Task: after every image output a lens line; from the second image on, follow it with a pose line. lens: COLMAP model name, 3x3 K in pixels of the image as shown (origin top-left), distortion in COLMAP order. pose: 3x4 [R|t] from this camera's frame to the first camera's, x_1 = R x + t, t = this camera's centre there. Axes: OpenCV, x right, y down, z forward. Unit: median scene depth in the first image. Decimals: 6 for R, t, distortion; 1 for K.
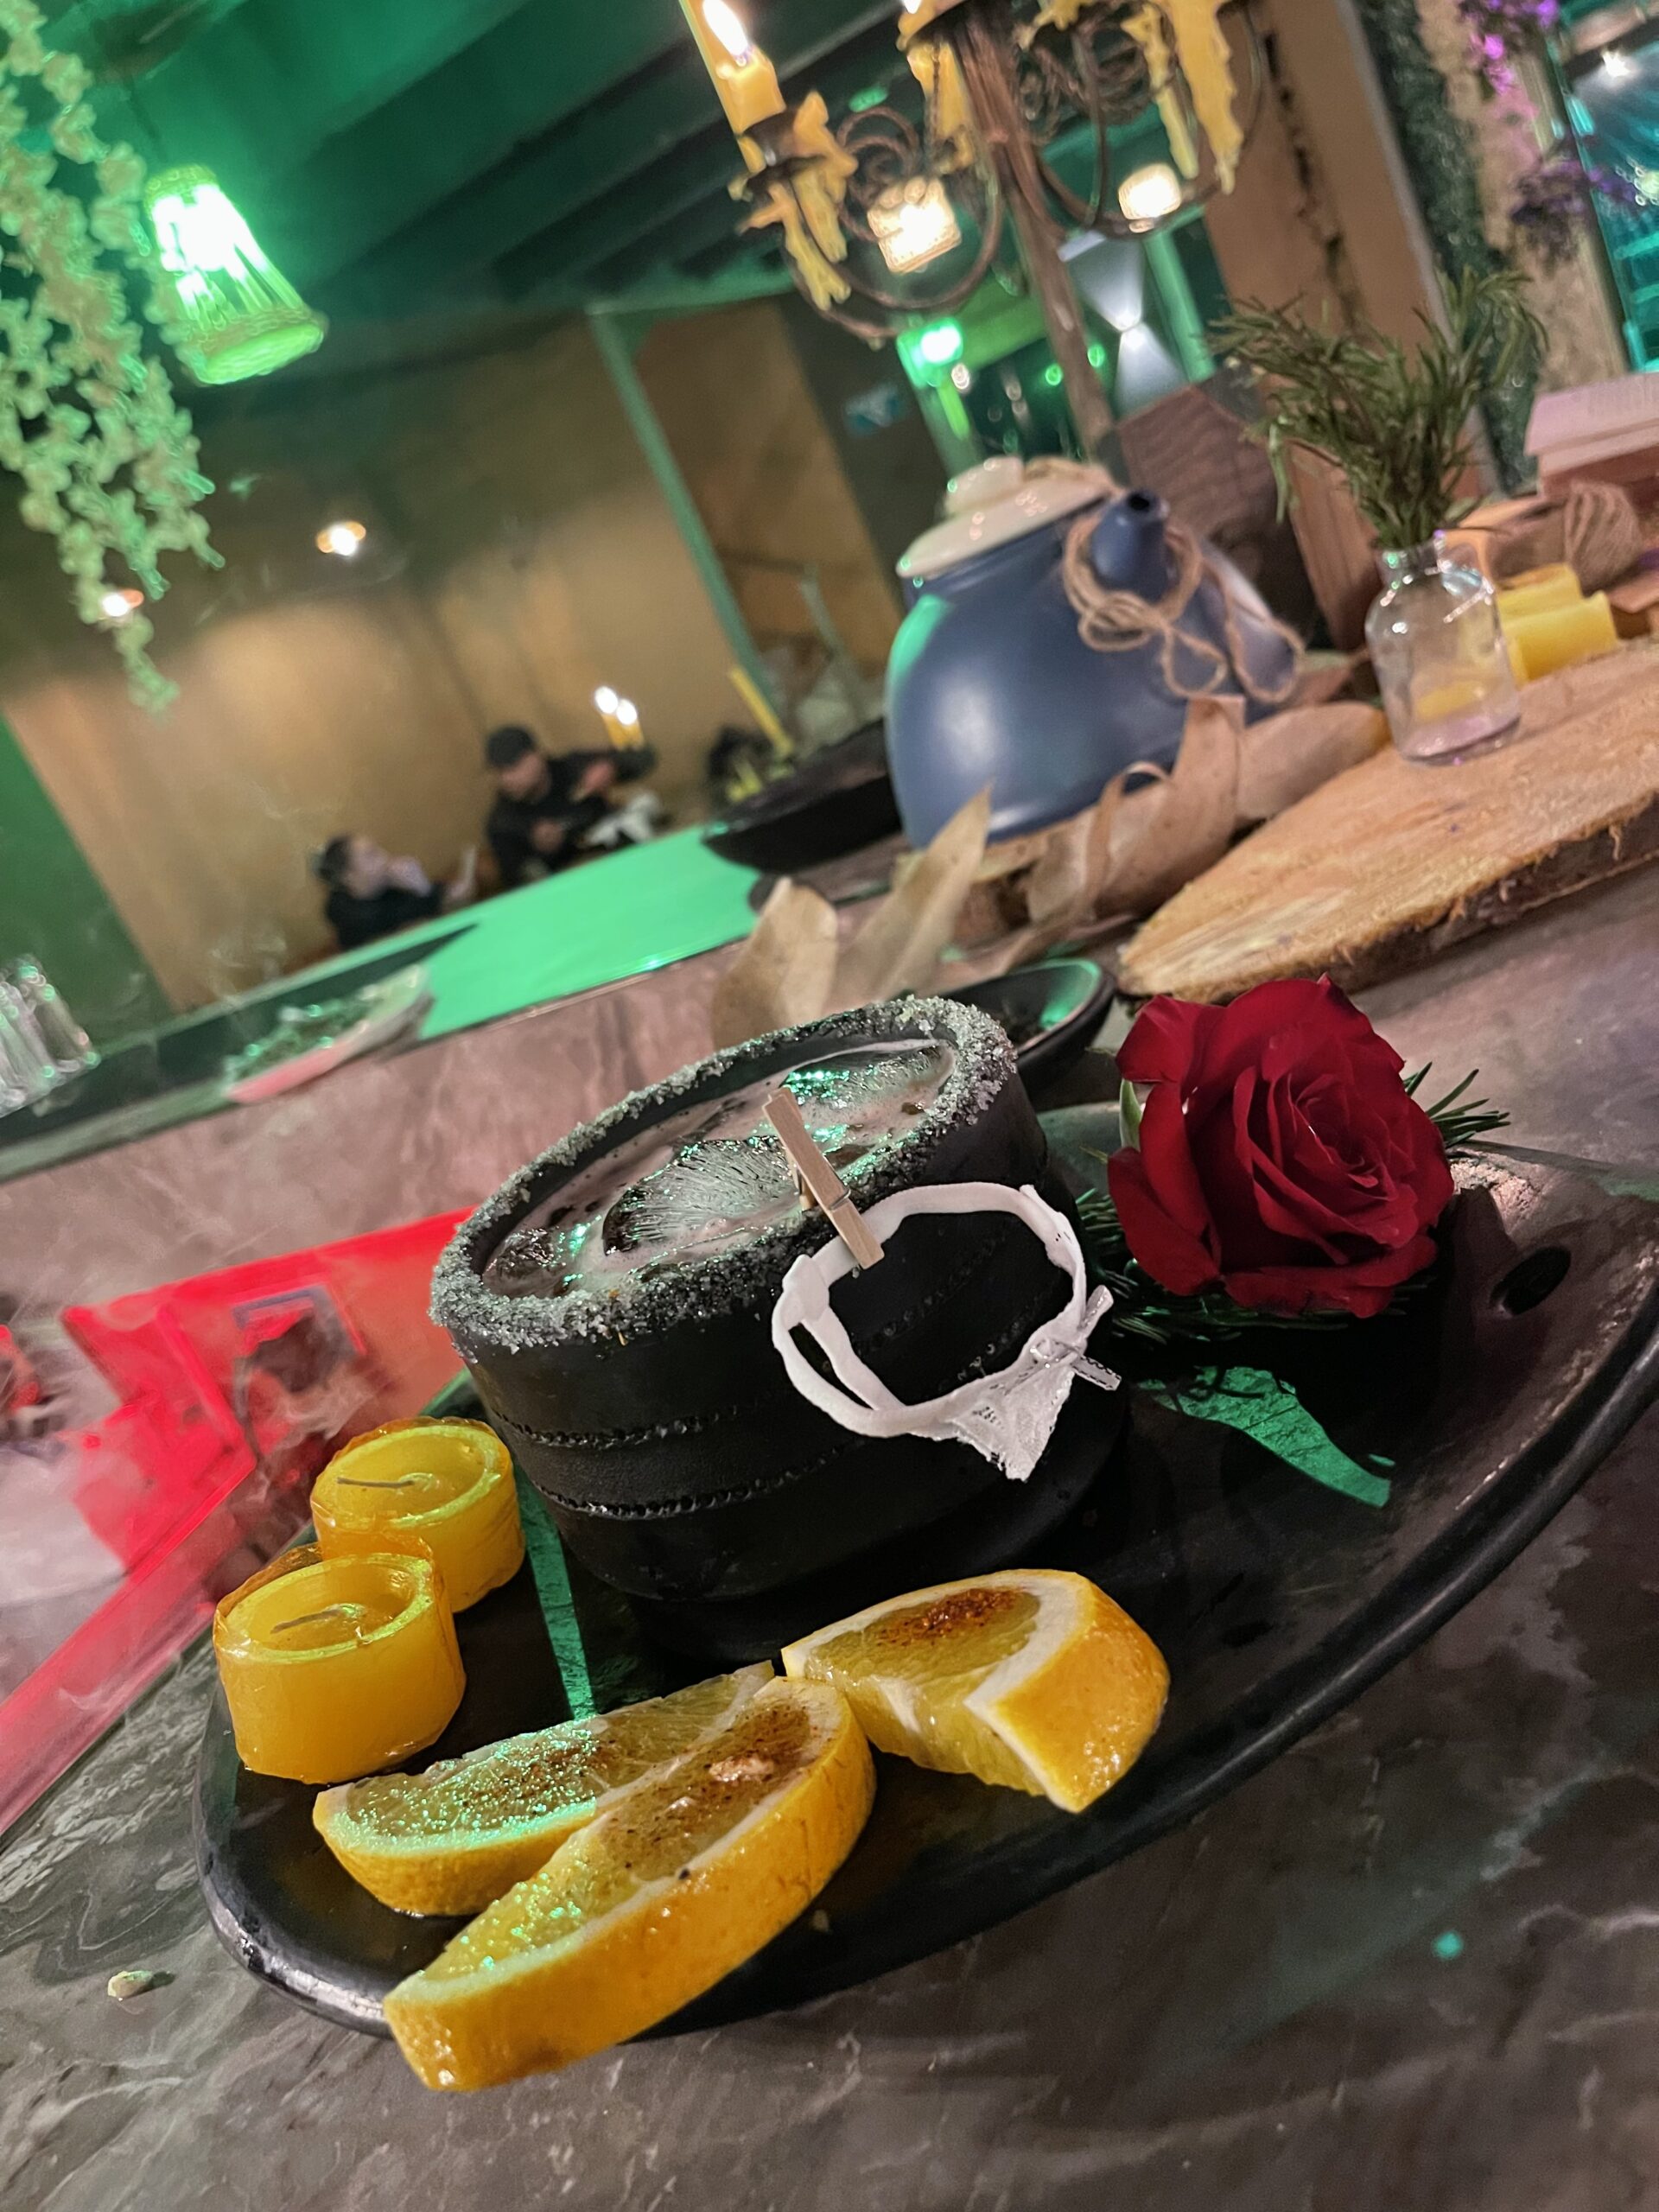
lens RADIAL K [[1918.2, 0, 829.5], [0, 1918.2, 1106.0], [0, 0, 1]] dist [0.002358, -0.089959]
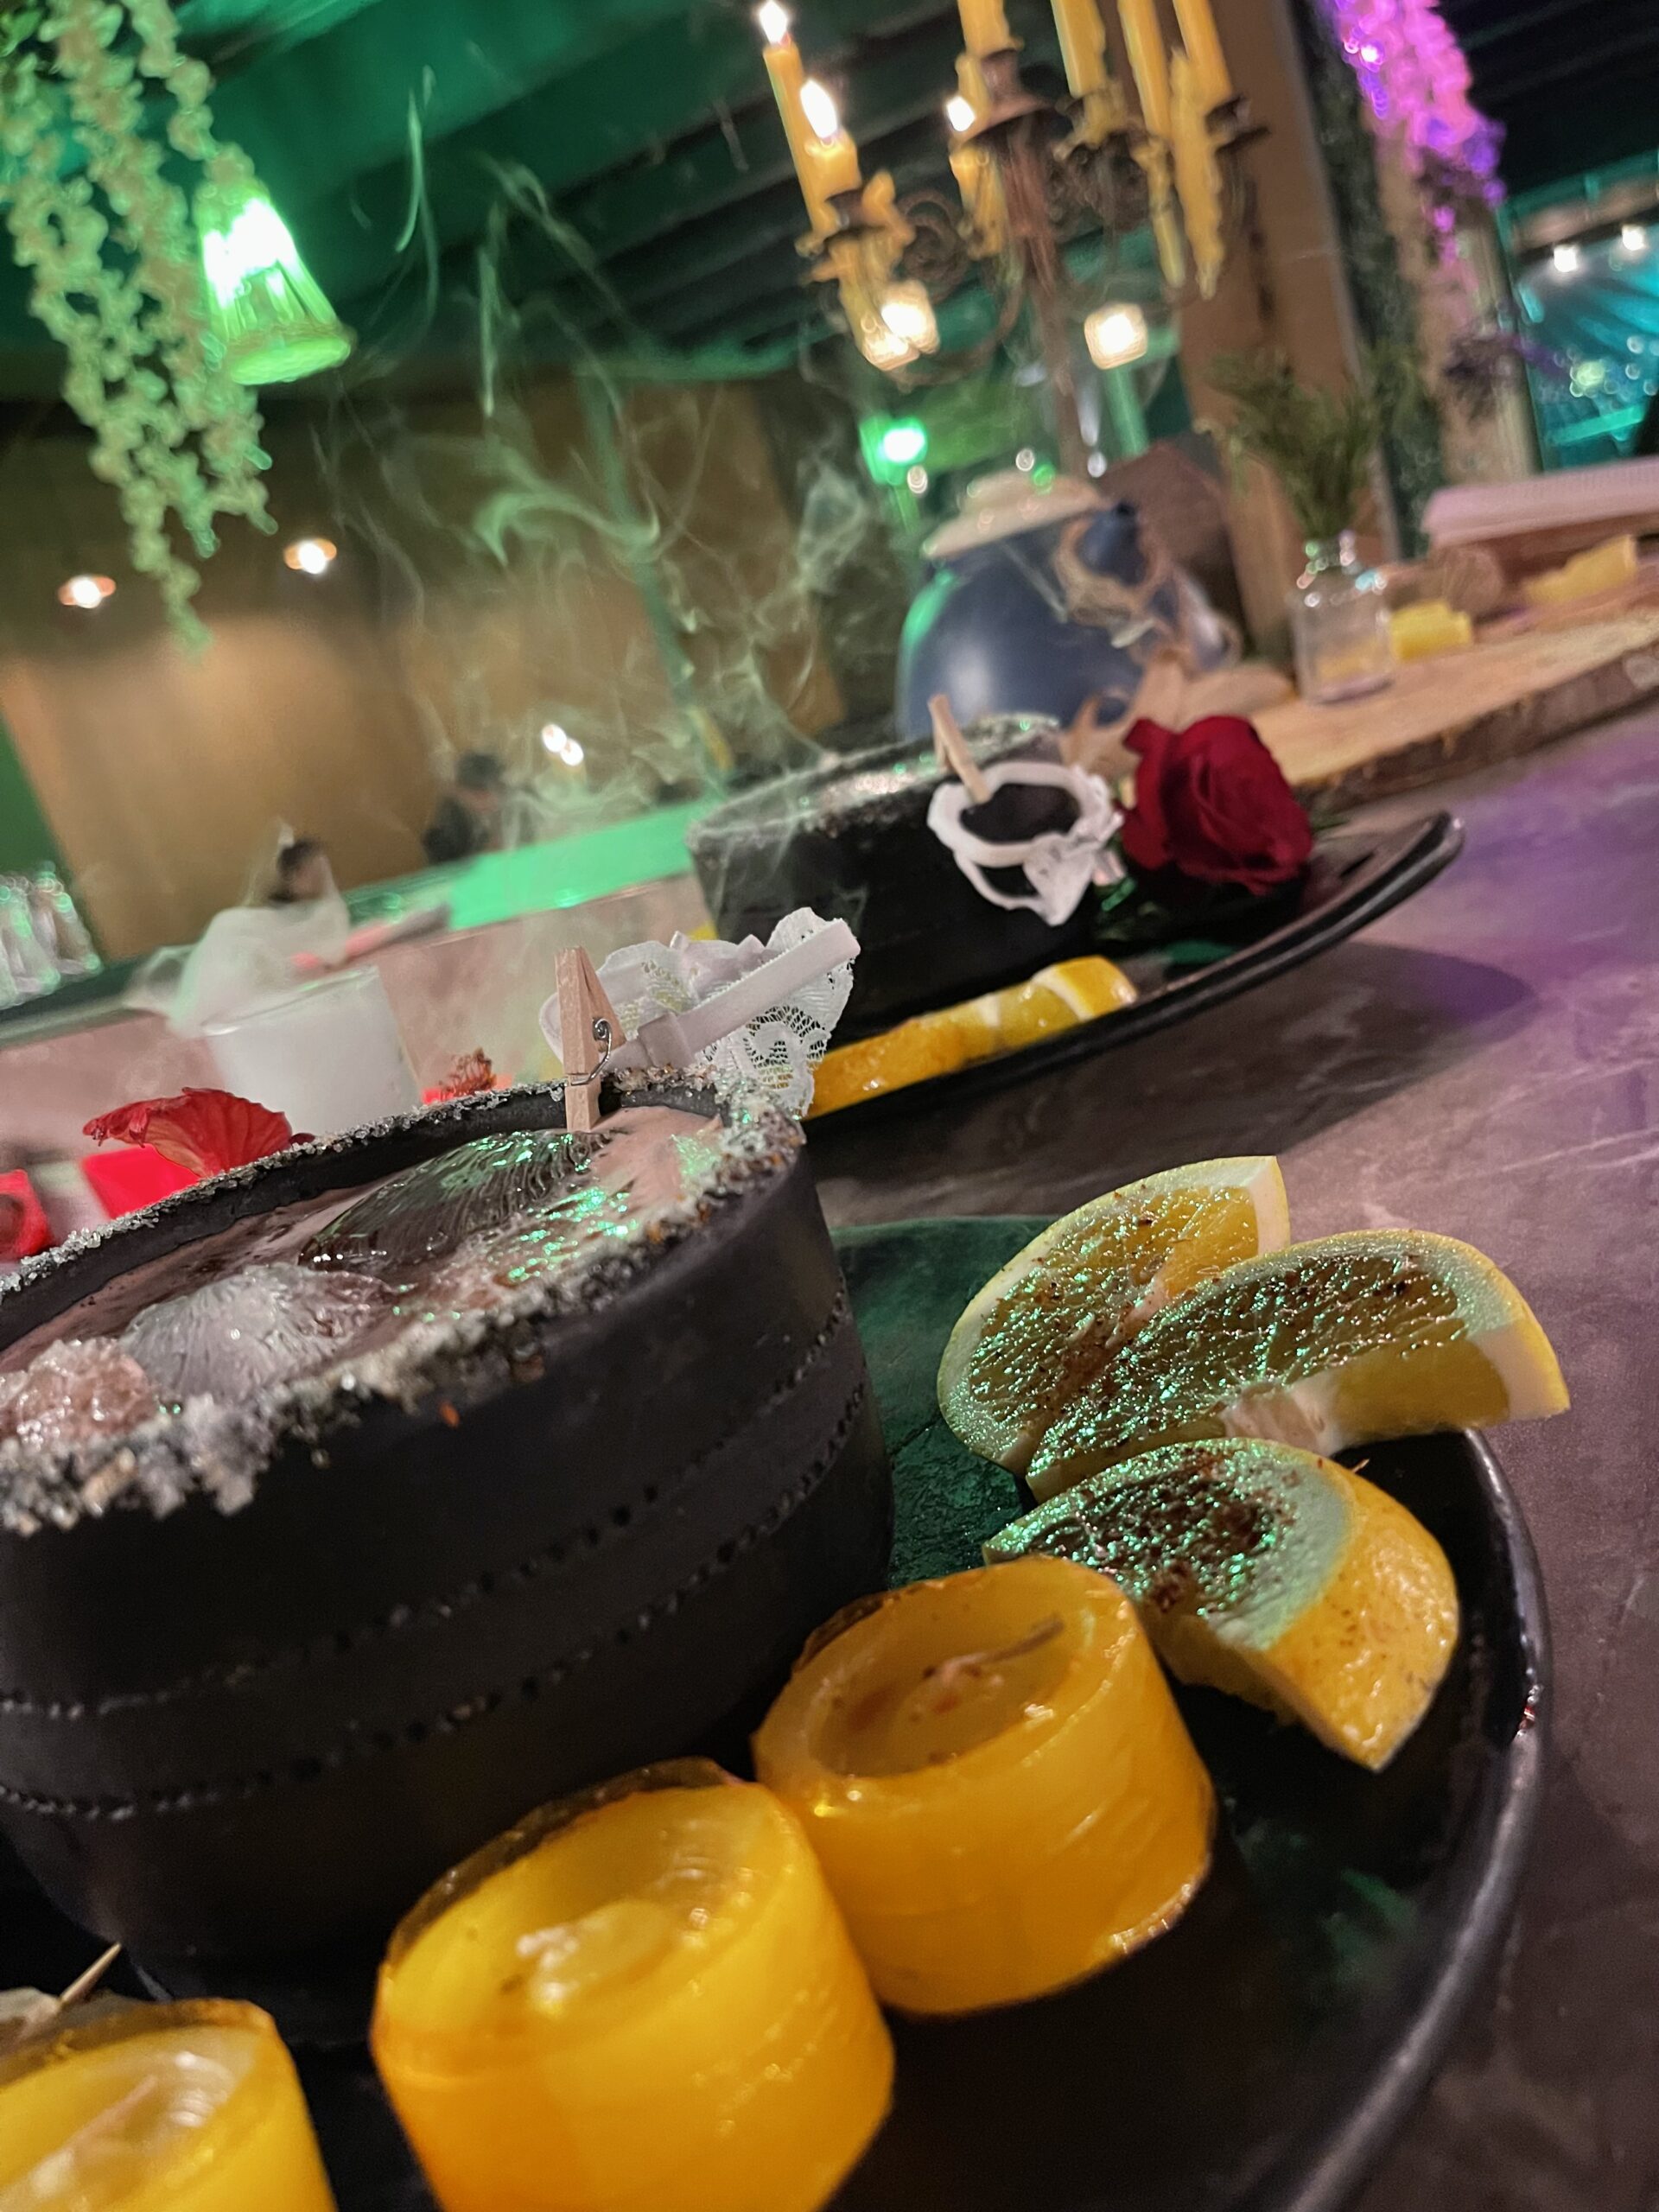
lens RADIAL K [[1918.2, 0, 829.5], [0, 1918.2, 1106.0], [0, 0, 1]] dist [0.002358, -0.089959]
pose [[0.993204, 0.101176, 0.057523, -0.043526], [-0.098499, 0.993997, -0.047620, 0.104190], [-0.061996, 0.041631, 0.997208, -0.164250]]
